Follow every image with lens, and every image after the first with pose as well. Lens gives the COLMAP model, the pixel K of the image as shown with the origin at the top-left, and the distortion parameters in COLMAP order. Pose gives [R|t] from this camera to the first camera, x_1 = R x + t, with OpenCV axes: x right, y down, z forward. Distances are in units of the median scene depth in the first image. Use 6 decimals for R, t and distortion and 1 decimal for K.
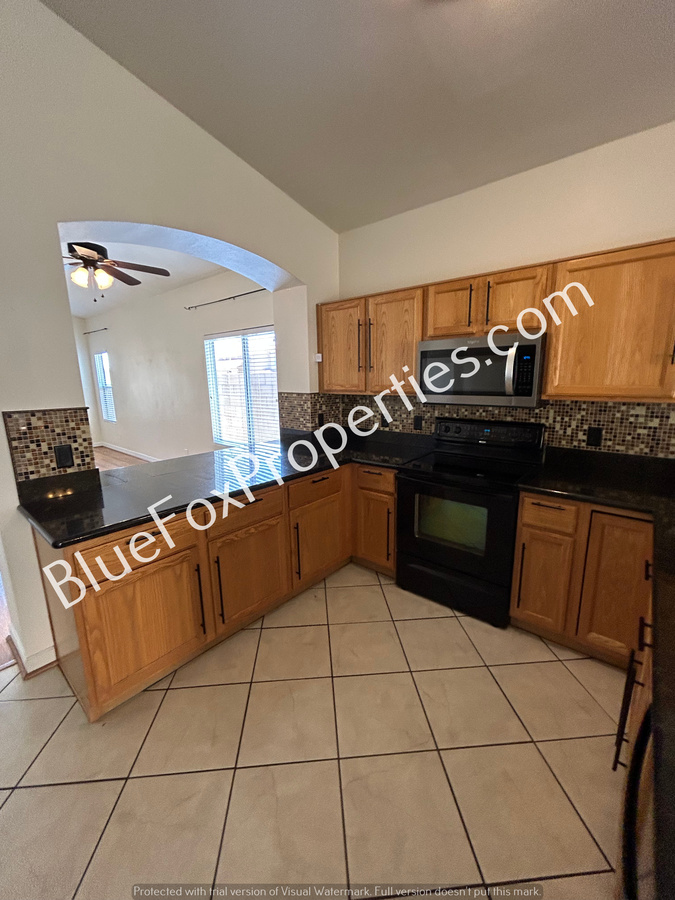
lens RADIAL K [[367.5, 0, 337.7], [0, 367.5, 448.6], [0, 0, 1]] dist [0.003959, 0.000387]
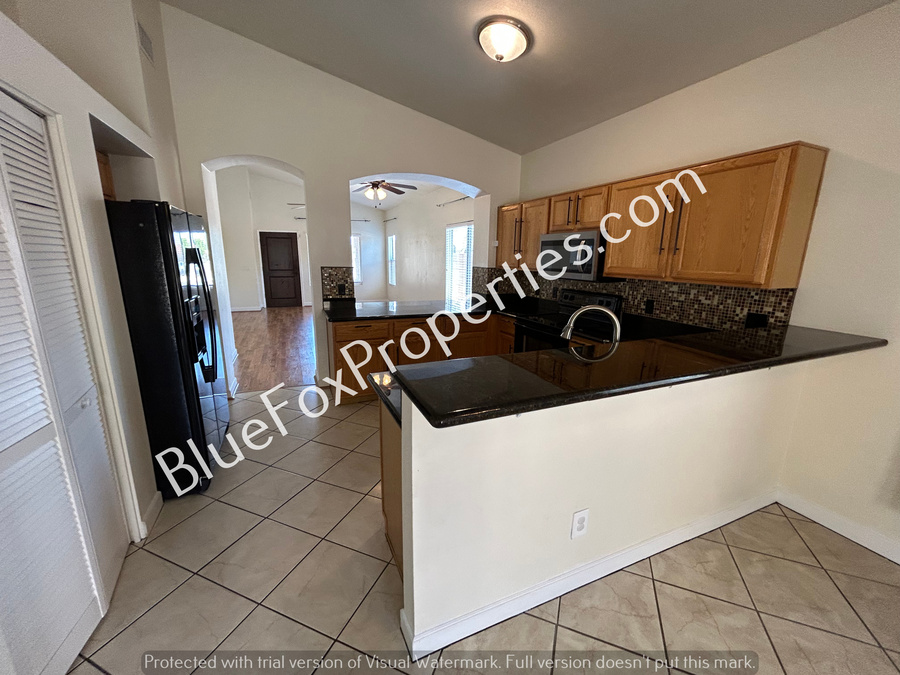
lens RADIAL K [[367.5, 0, 450.9], [0, 367.5, 336.3], [0, 0, 1]] dist [0.003959, 0.000387]
pose [[0.899091, 0.123766, -0.419901, 0.576601], [-0.115861, 0.992273, 0.044392, 0.093967], [0.422150, 0.008738, 0.906484, -0.503651]]
